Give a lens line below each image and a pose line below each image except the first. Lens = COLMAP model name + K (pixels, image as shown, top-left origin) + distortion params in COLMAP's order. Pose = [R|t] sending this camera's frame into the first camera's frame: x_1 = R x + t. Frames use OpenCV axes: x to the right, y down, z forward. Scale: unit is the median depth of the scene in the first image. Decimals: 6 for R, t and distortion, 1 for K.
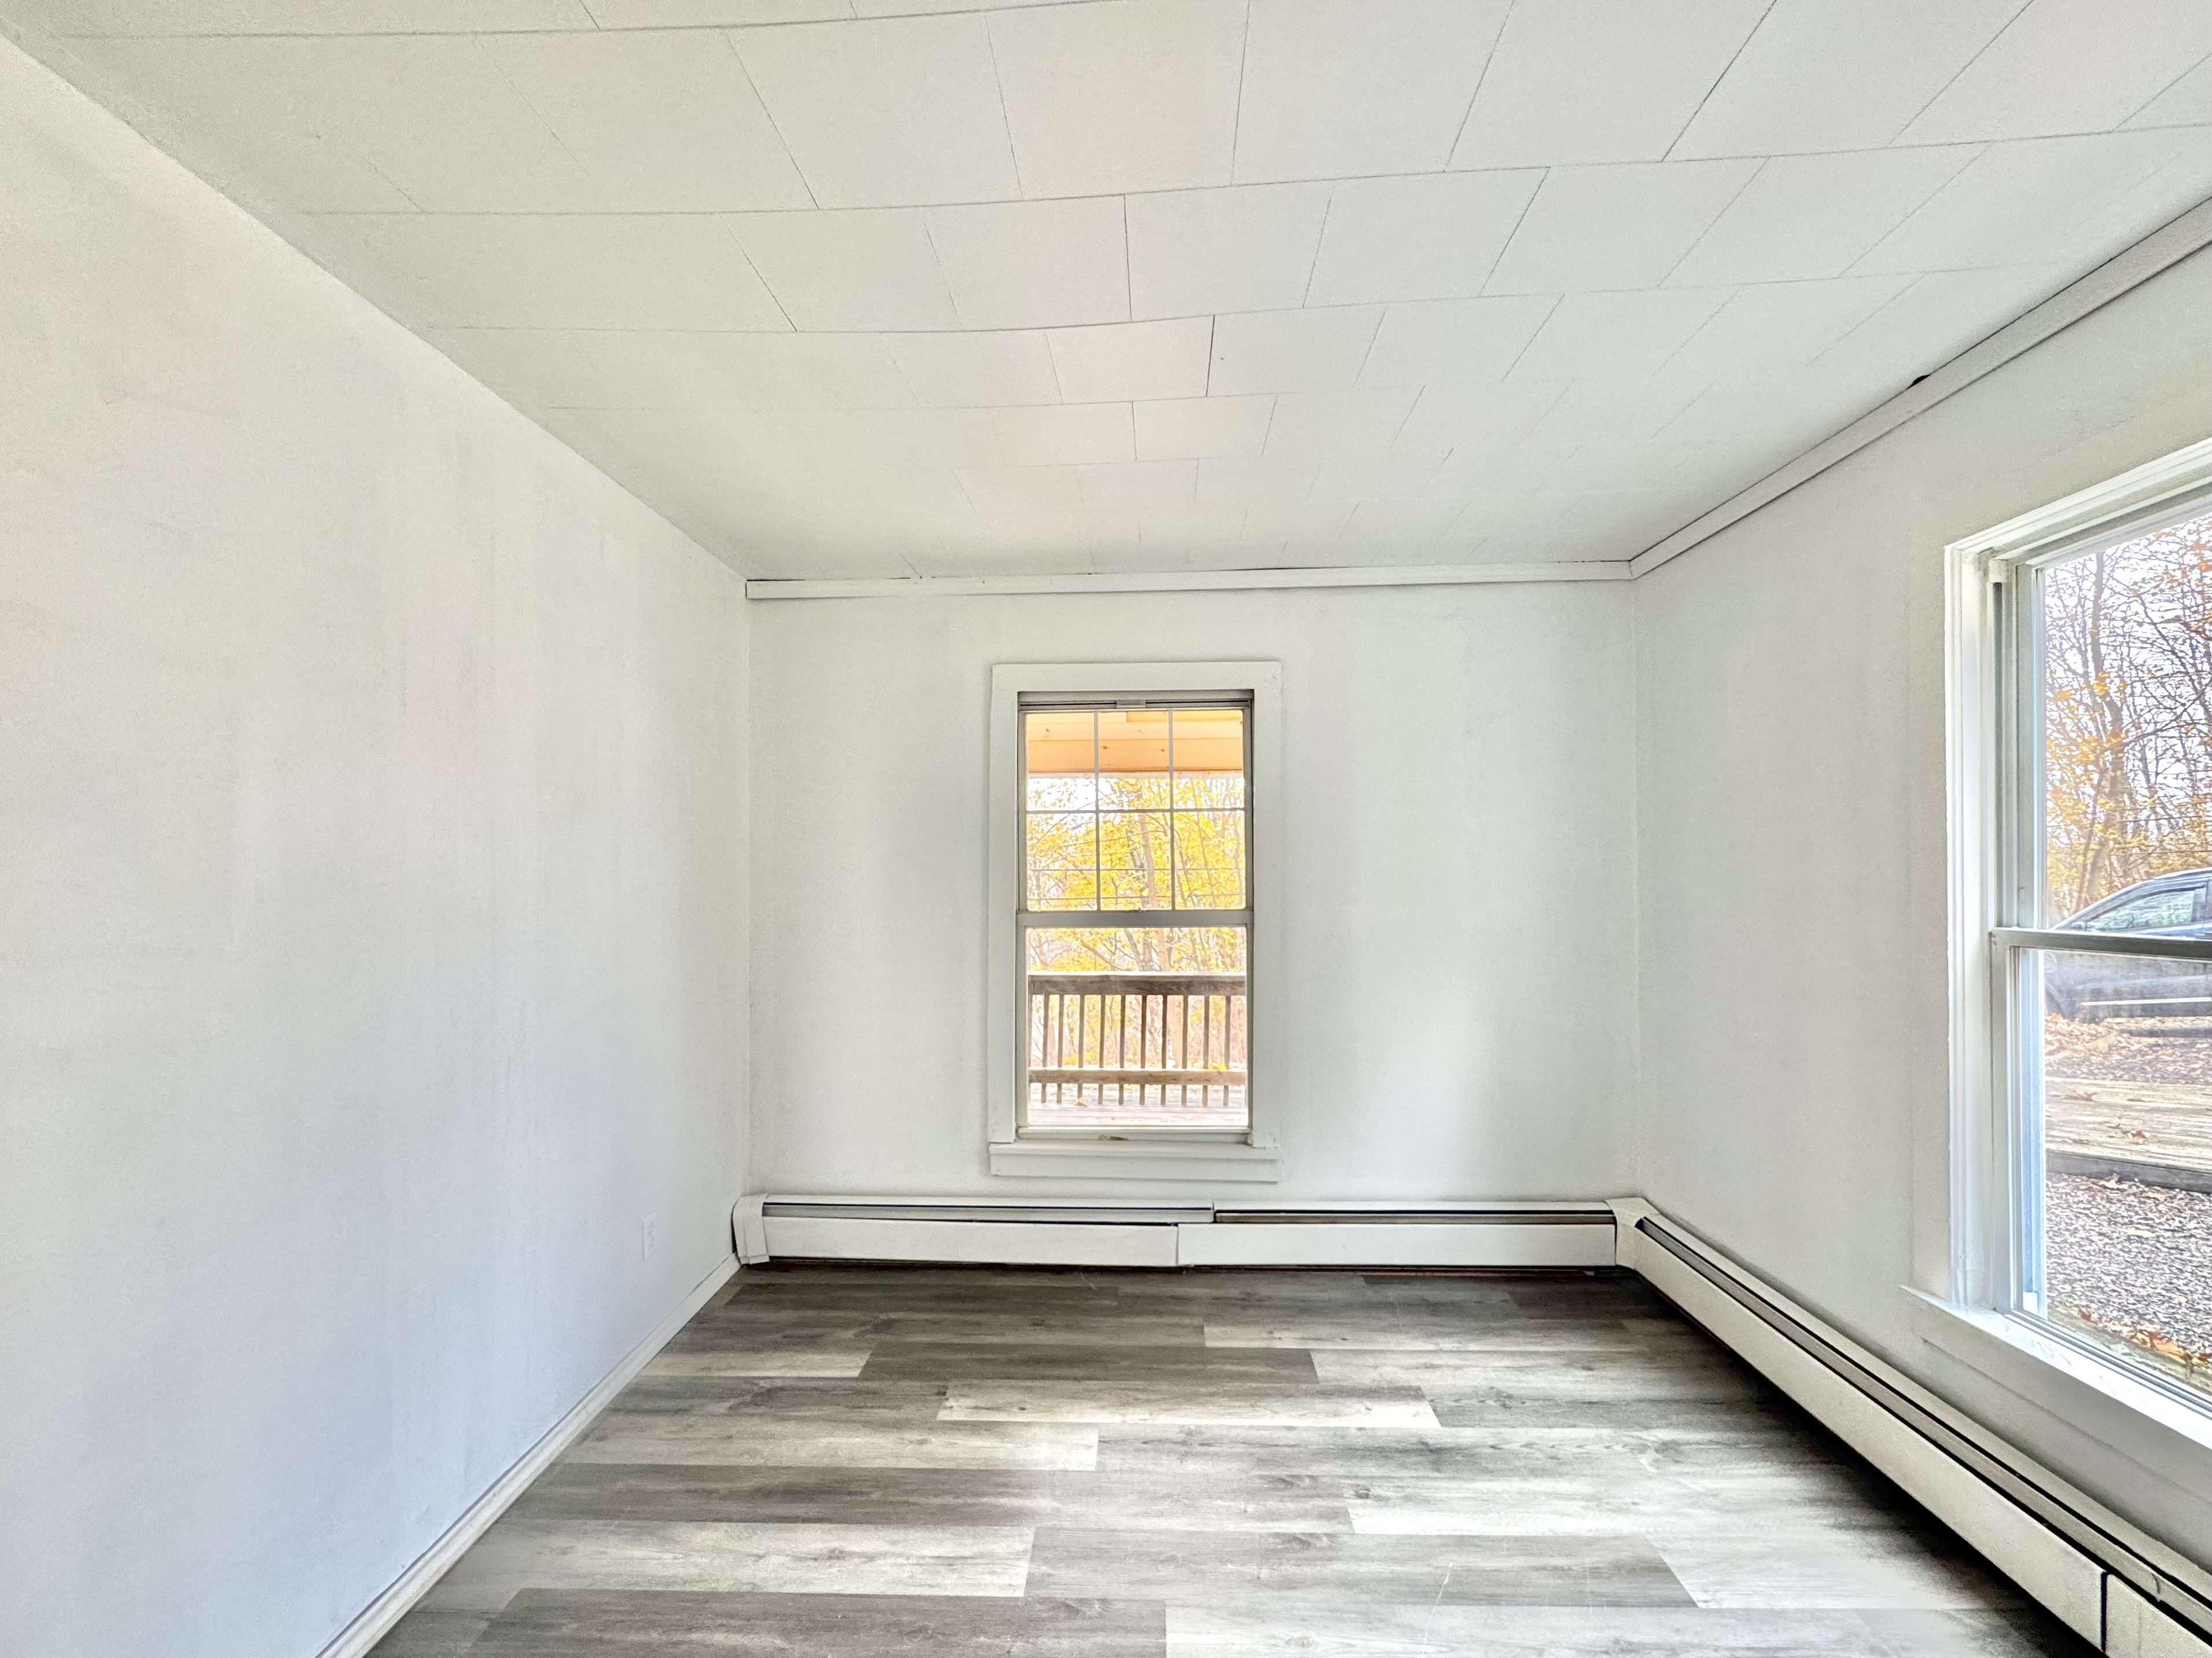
lens RADIAL K [[878.7, 0, 1107.5], [0, 878.7, 830.2], [0, 0, 1]] dist [-0.003039, 0.000003]
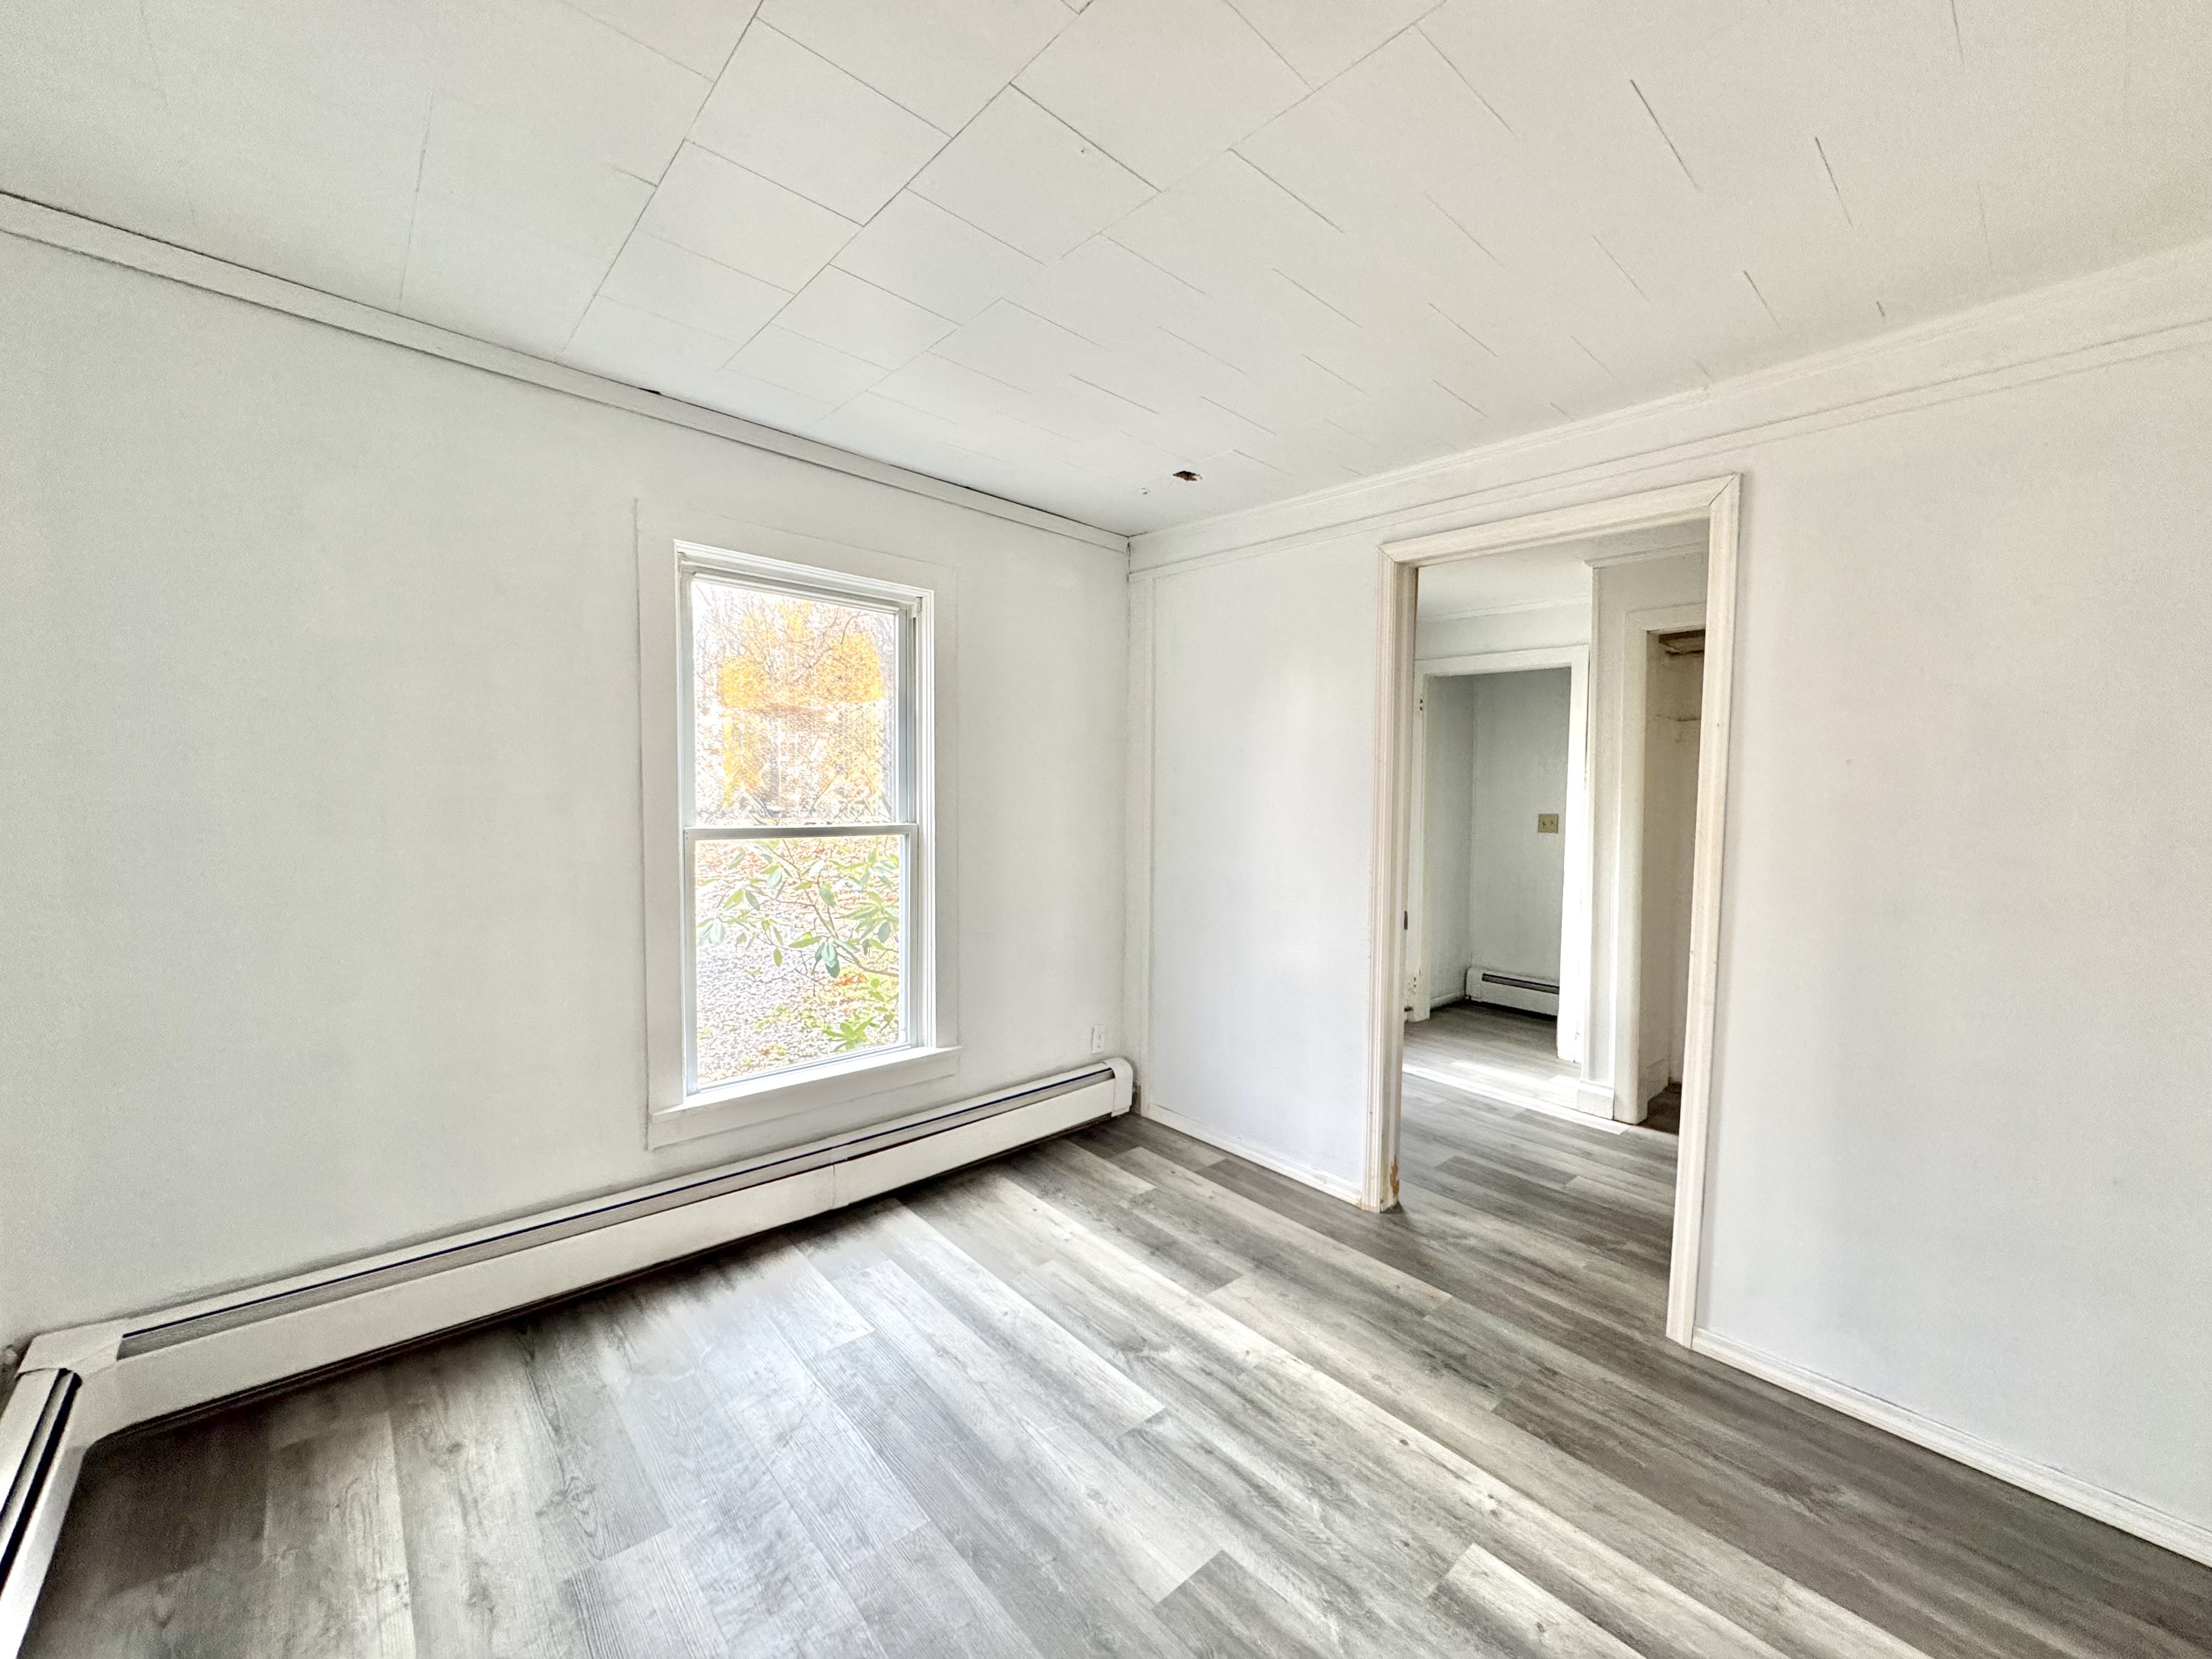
lens RADIAL K [[878.6, 0, 1107.5], [0, 878.6, 830.7], [0, 0, 1]] dist [-0.003039, 0.000003]
pose [[-0.691942, -0.042465, 0.720703, -0.395982], [-0.053985, 0.998517, 0.007004, 0.064175], [-0.719932, -0.034061, -0.693208, 1.294473]]
